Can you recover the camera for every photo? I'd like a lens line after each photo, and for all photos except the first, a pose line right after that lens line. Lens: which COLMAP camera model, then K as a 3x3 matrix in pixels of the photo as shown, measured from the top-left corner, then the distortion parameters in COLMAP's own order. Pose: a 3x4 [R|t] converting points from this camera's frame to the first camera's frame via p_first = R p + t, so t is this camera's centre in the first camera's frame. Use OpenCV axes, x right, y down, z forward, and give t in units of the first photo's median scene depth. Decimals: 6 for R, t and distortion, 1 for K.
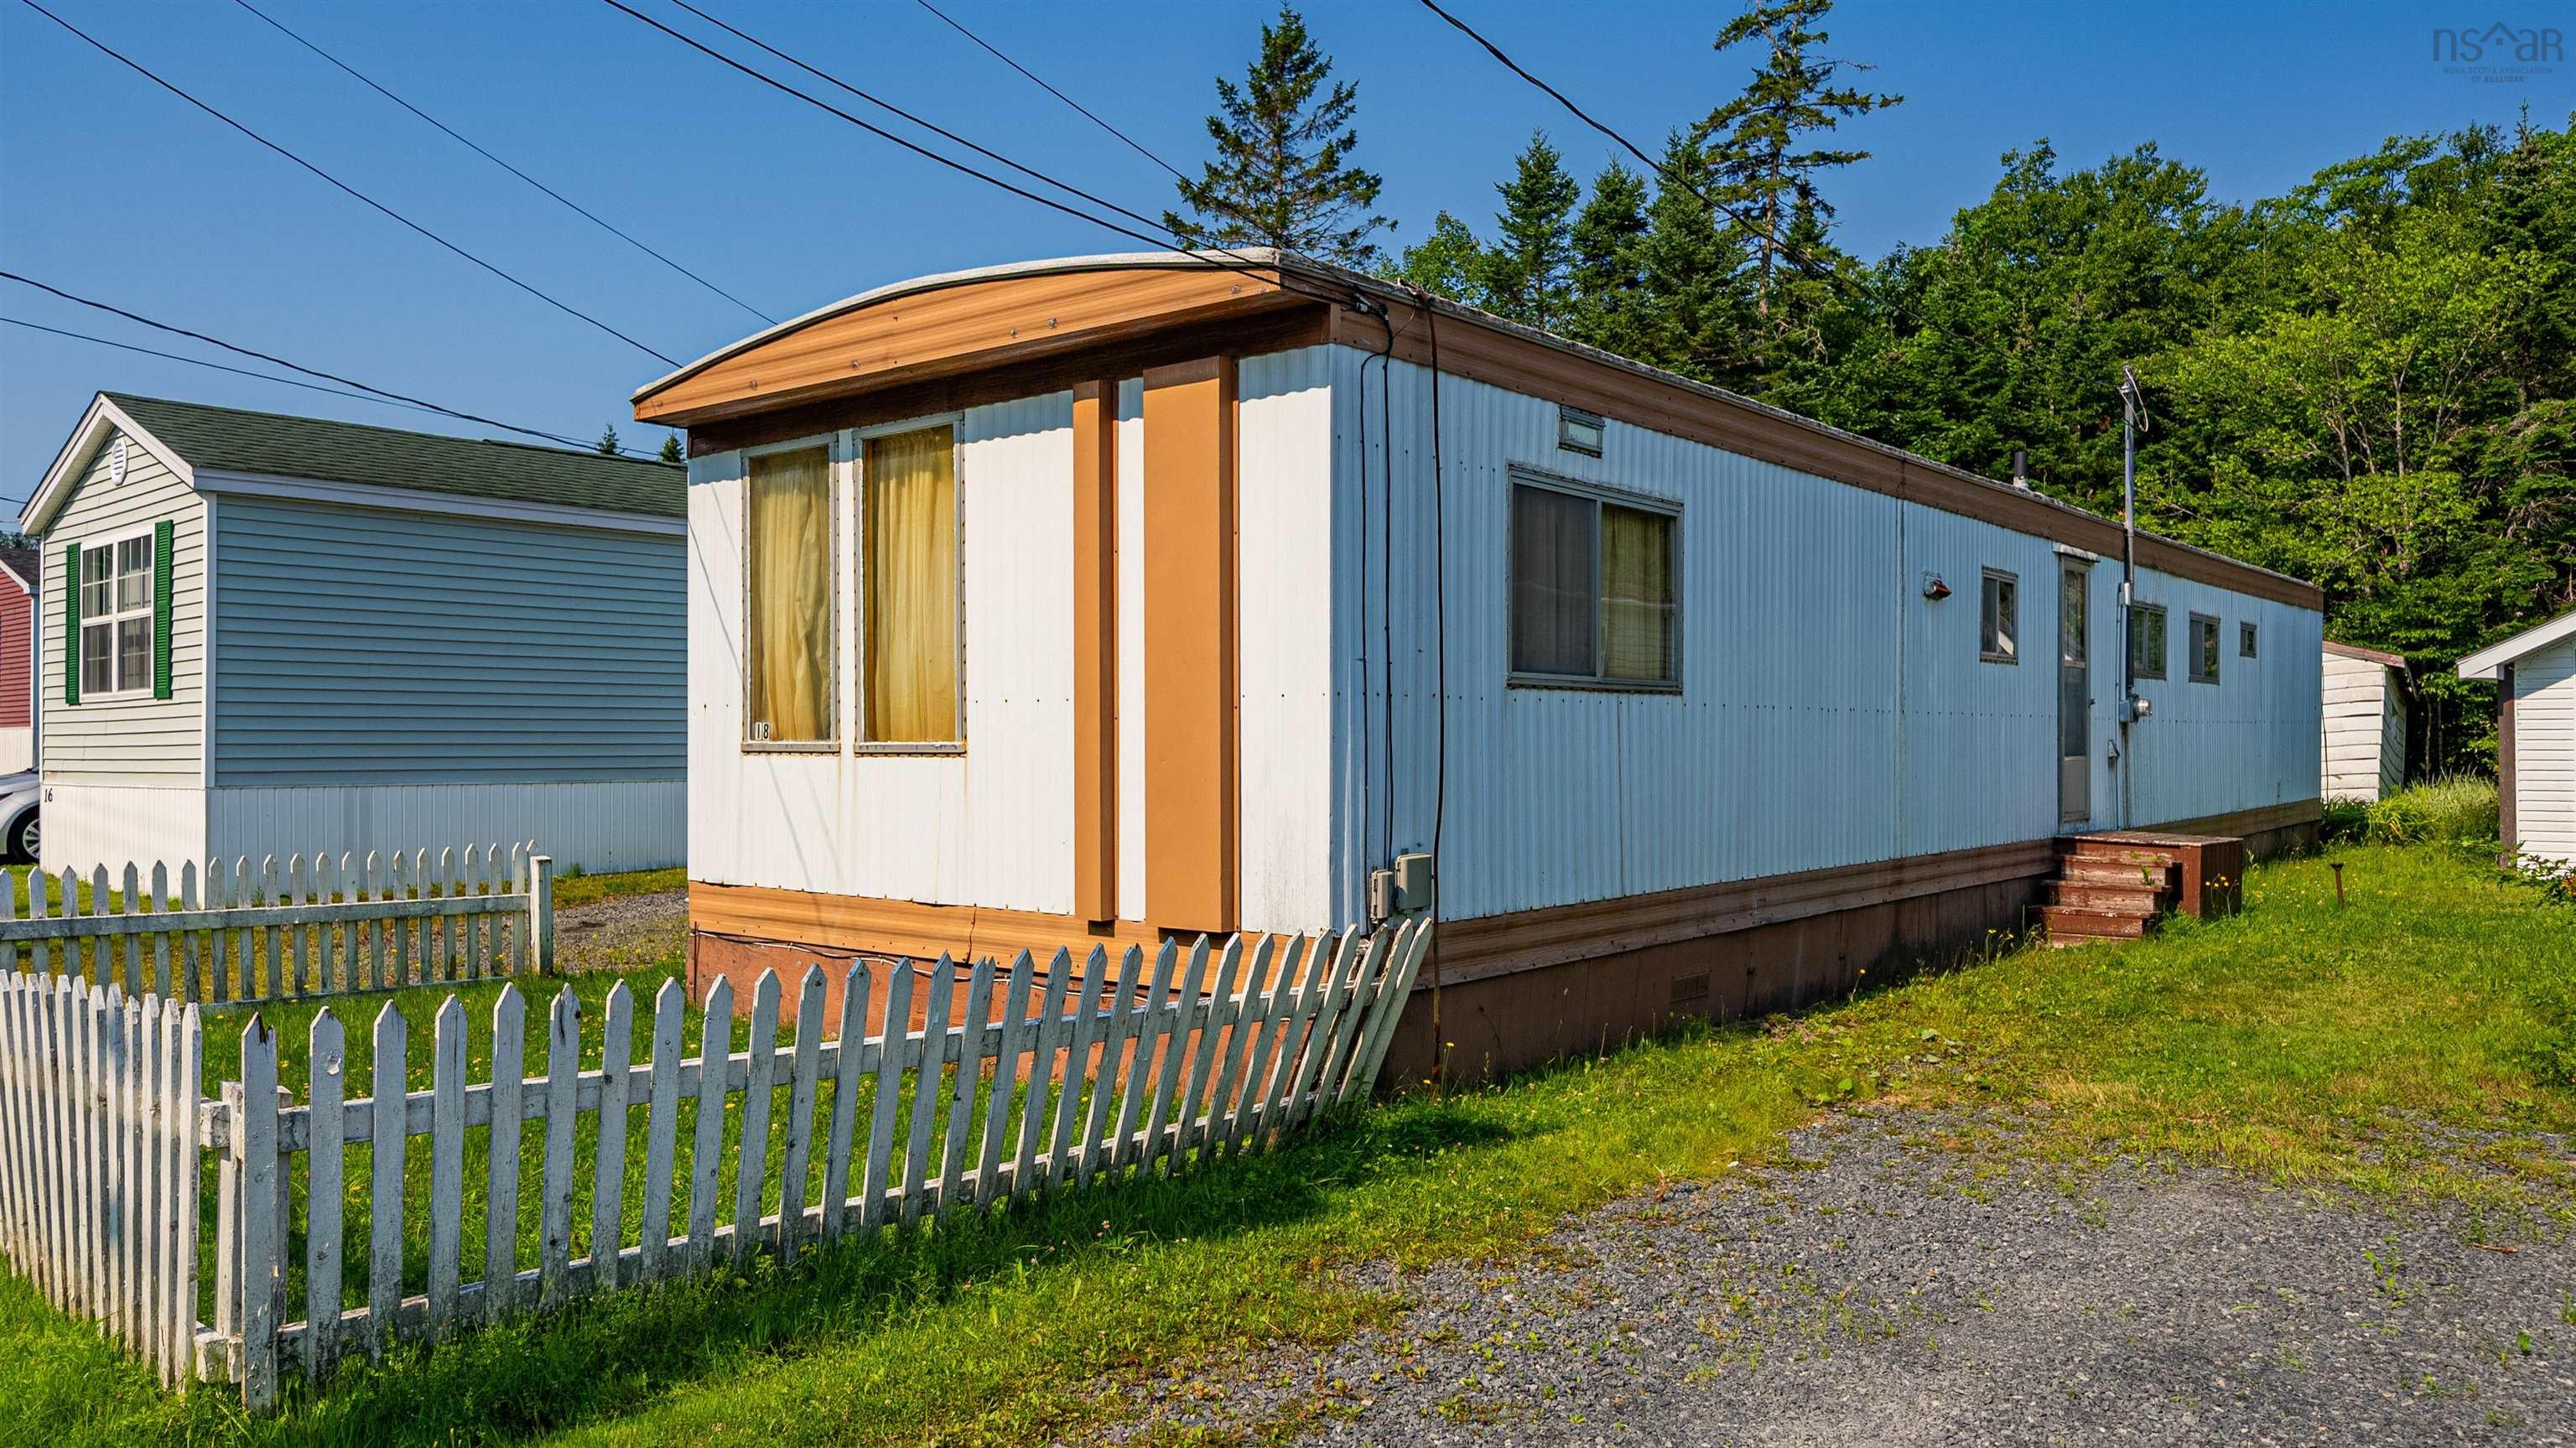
lens RADIAL K [[1806.7, 0, 1271.6], [0, 1806.7, 712.7], [0, 0, 1]] dist [0.003889, 0.002618]
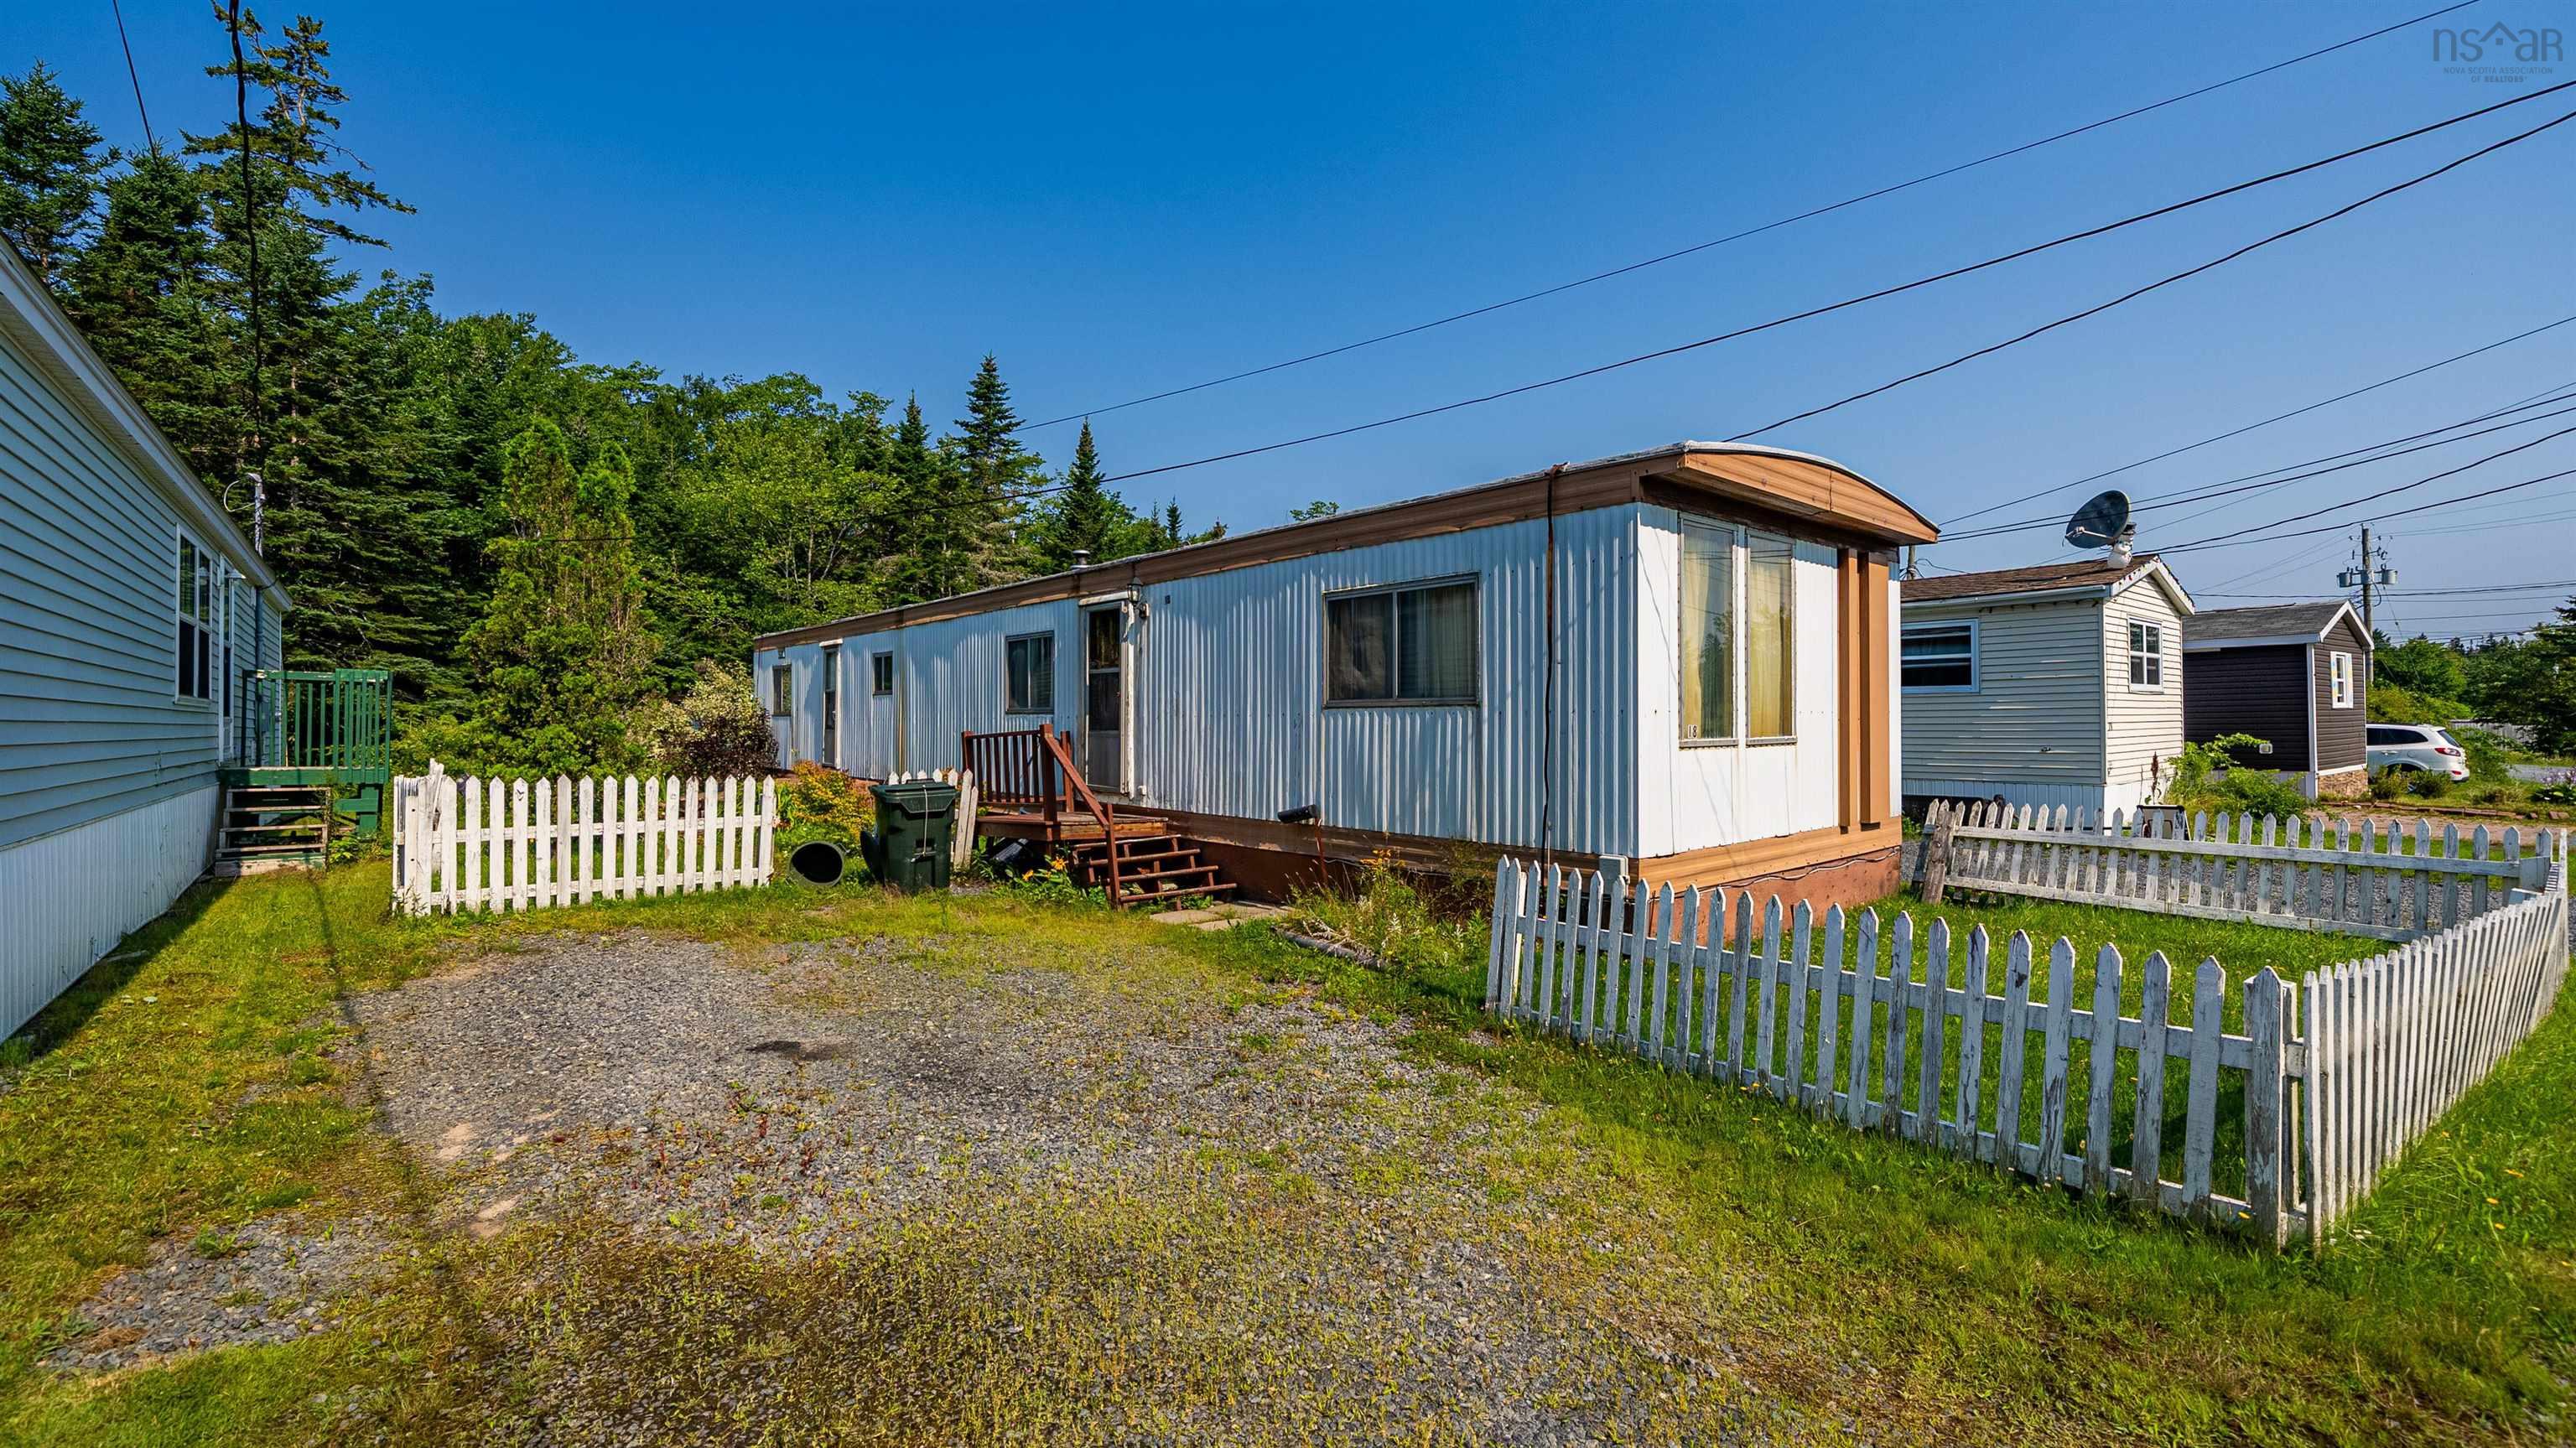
lens RADIAL K [[1087.7, 0, 1287.5], [0, 1087.7, 714.9], [0, 0, 1]] dist [0.000872, 0.000018]
pose [[0.156245, 0.006274, 0.987698, -0.293252], [-0.006913, 0.999962, -0.005258, 0.001204], [-0.987694, -0.006006, 0.156283, 0.308643]]
